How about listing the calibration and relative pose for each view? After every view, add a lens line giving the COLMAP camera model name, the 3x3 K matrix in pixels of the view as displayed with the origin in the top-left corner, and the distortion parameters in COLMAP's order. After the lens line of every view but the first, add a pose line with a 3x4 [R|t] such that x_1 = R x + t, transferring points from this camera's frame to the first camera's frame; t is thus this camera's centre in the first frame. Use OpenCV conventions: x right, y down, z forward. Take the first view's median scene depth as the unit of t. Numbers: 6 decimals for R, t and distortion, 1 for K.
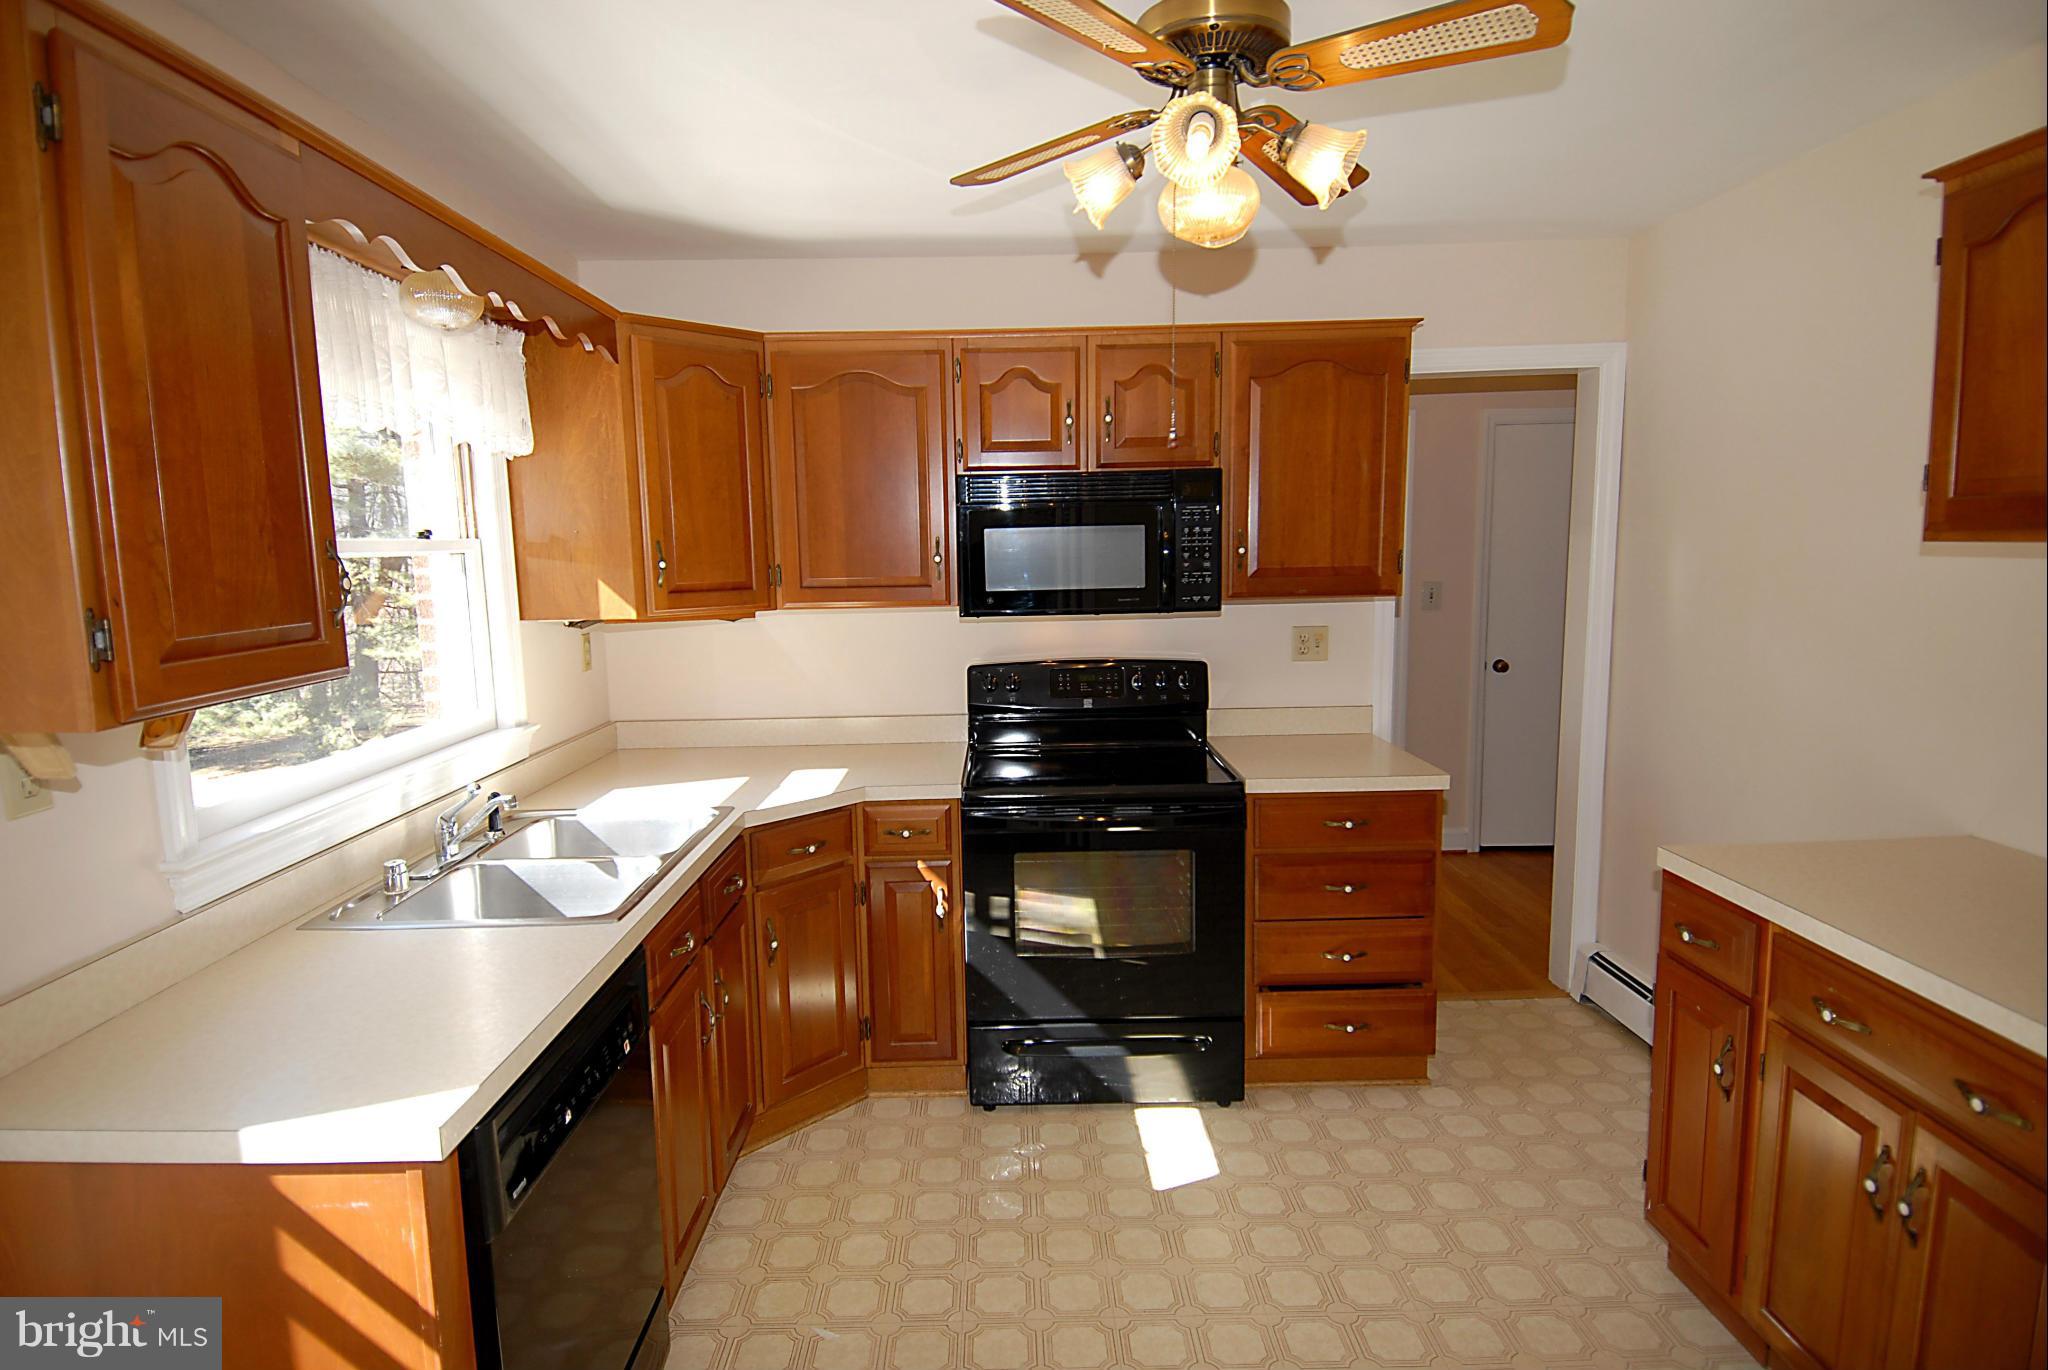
lens RADIAL K [[1088.2, 0, 1025.7], [0, 1088.2, 676.4], [0, 0, 1]] dist [0.052118, -0.050618]
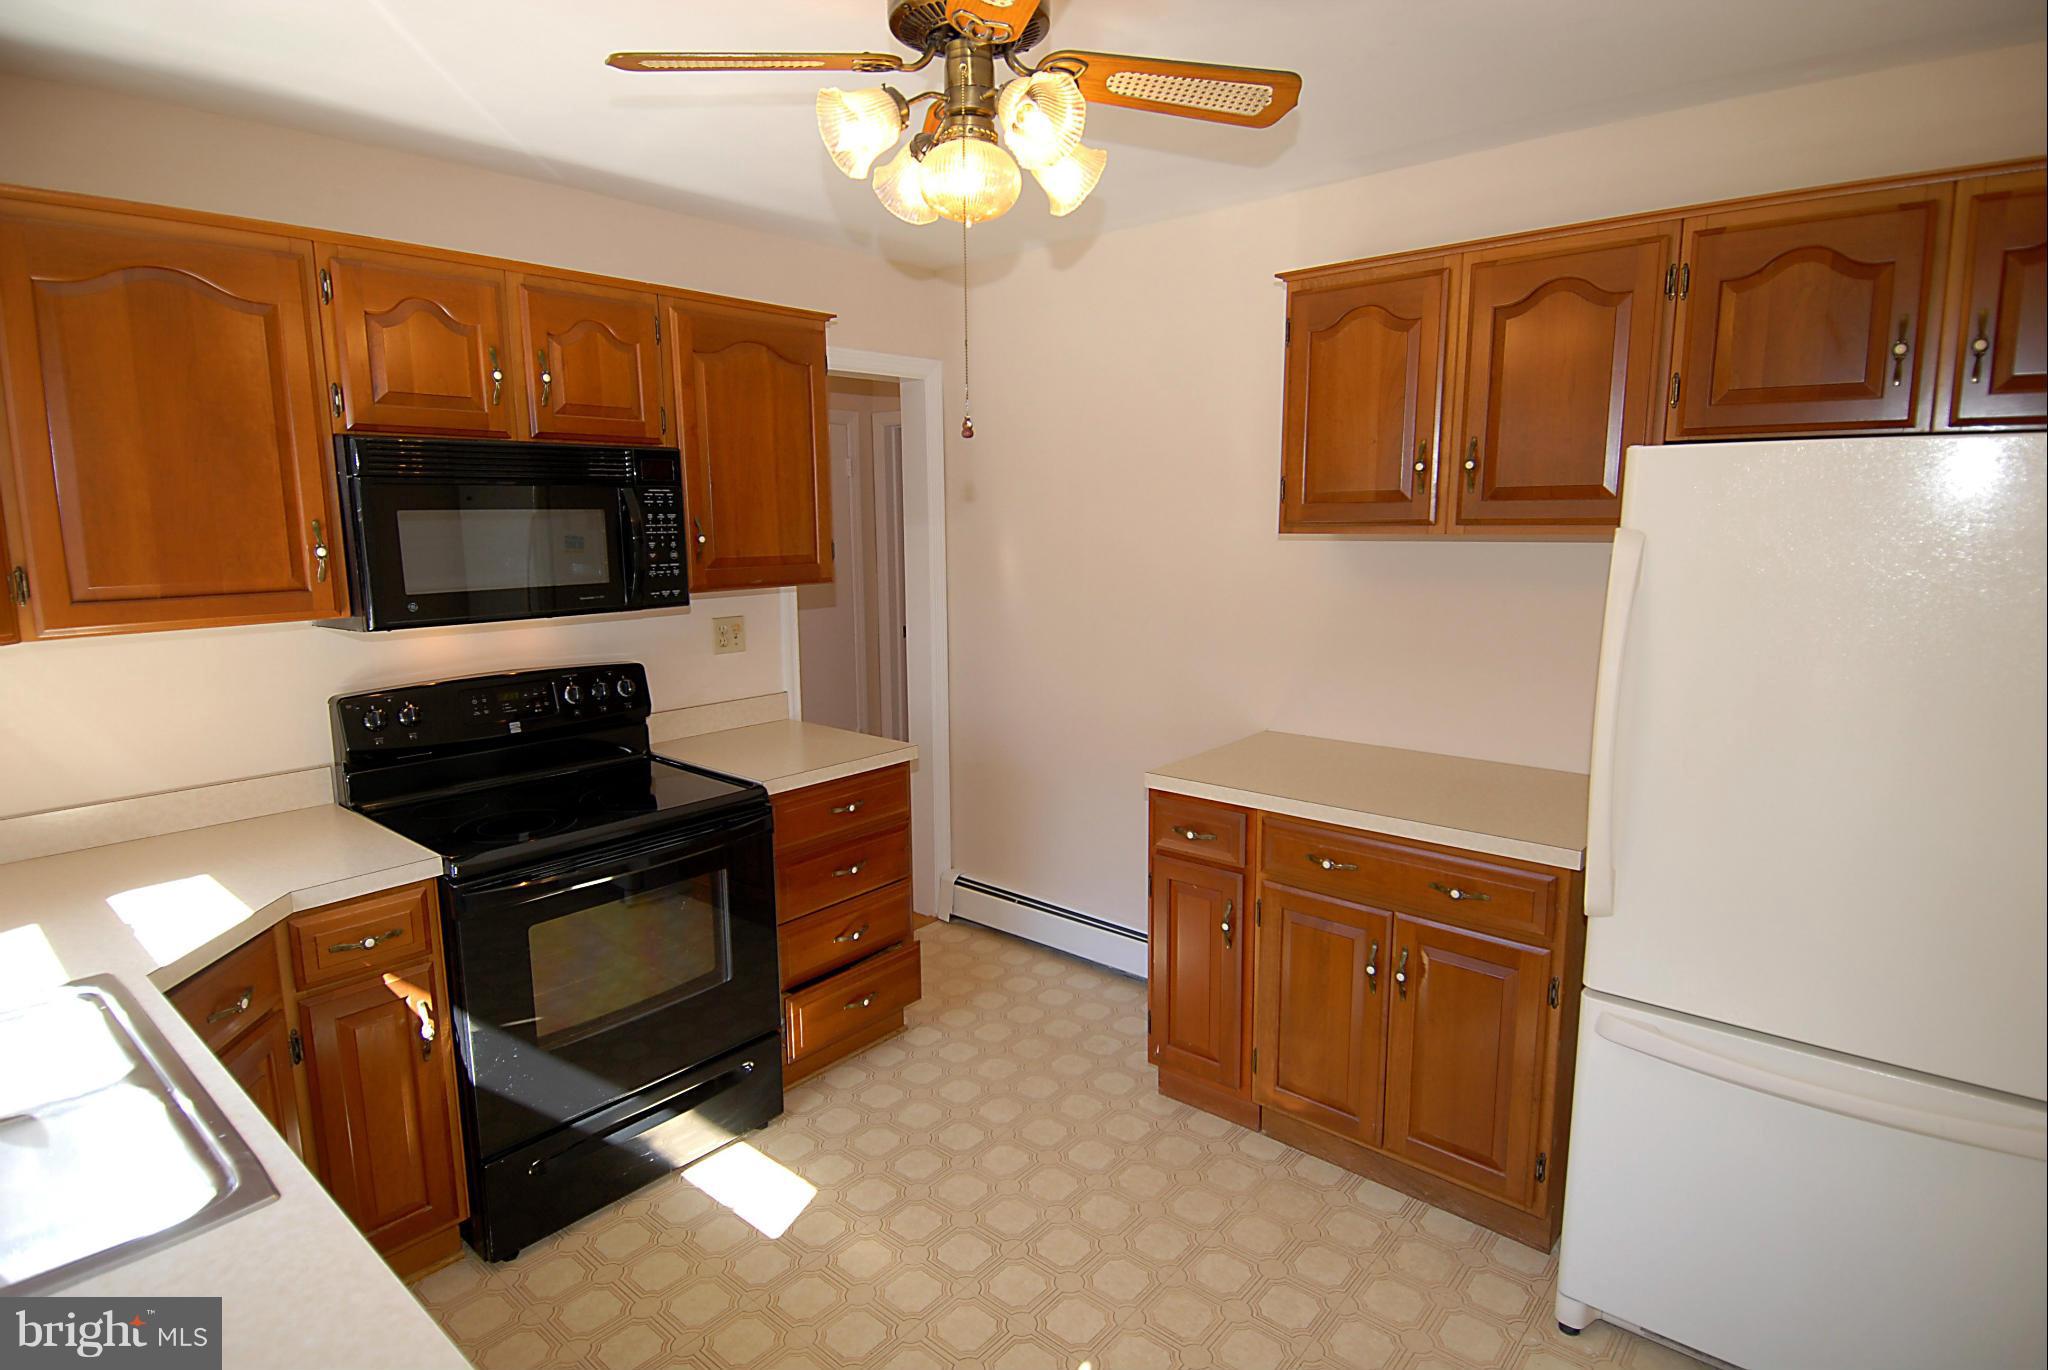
lens RADIAL K [[1068.0, 0, 1004.9], [0, 1068.0, 685.9], [0, 0, 1]] dist [0.051269, -0.044367]
pose [[0.662107, -0.106705, 0.741774, -0.333320], [0.086498, 0.994077, 0.065791, -0.030988], [-0.744400, 0.020601, 0.667416, 0.216639]]
